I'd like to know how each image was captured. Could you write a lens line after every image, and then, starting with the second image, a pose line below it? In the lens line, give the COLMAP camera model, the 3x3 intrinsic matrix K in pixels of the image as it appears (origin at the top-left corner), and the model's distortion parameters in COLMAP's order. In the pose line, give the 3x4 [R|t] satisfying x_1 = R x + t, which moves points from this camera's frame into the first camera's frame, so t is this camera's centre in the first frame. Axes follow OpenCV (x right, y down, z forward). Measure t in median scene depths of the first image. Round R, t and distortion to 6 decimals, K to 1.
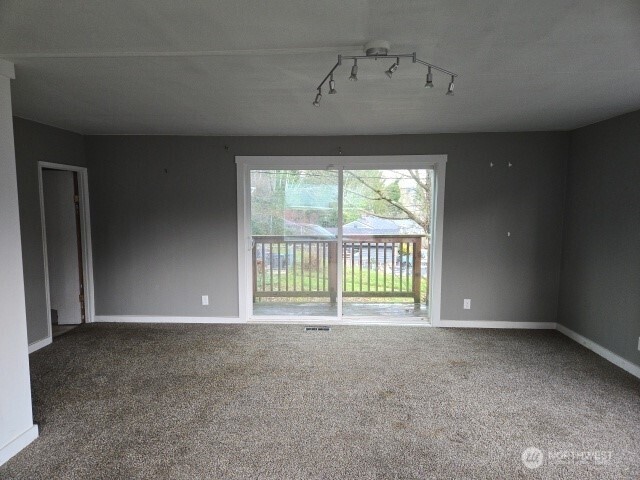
lens RADIAL K [[435.7, 0, 310.5], [0, 435.7, 243.3], [0, 0, 1]] dist [0.105015, -0.092436]
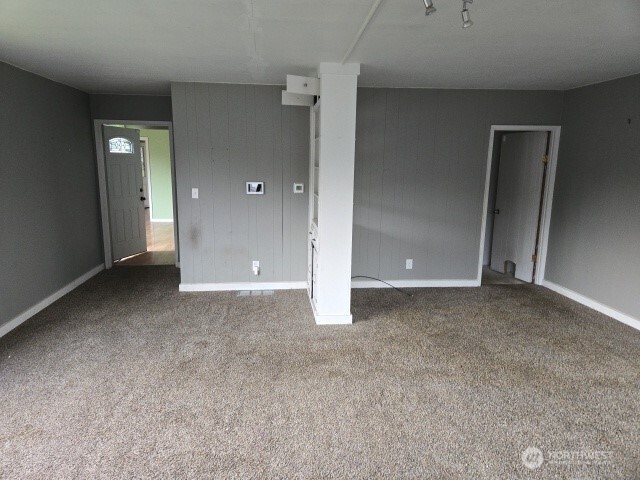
lens RADIAL K [[435.7, 0, 310.5], [0, 435.7, 243.3], [0, 0, 1]] dist [0.105015, -0.092436]
pose [[0.132679, 0.186602, -0.973435, 0.402624], [-0.100318, 0.979603, 0.174111, -0.036479], [0.986069, 0.074552, 0.148692, 0.348331]]
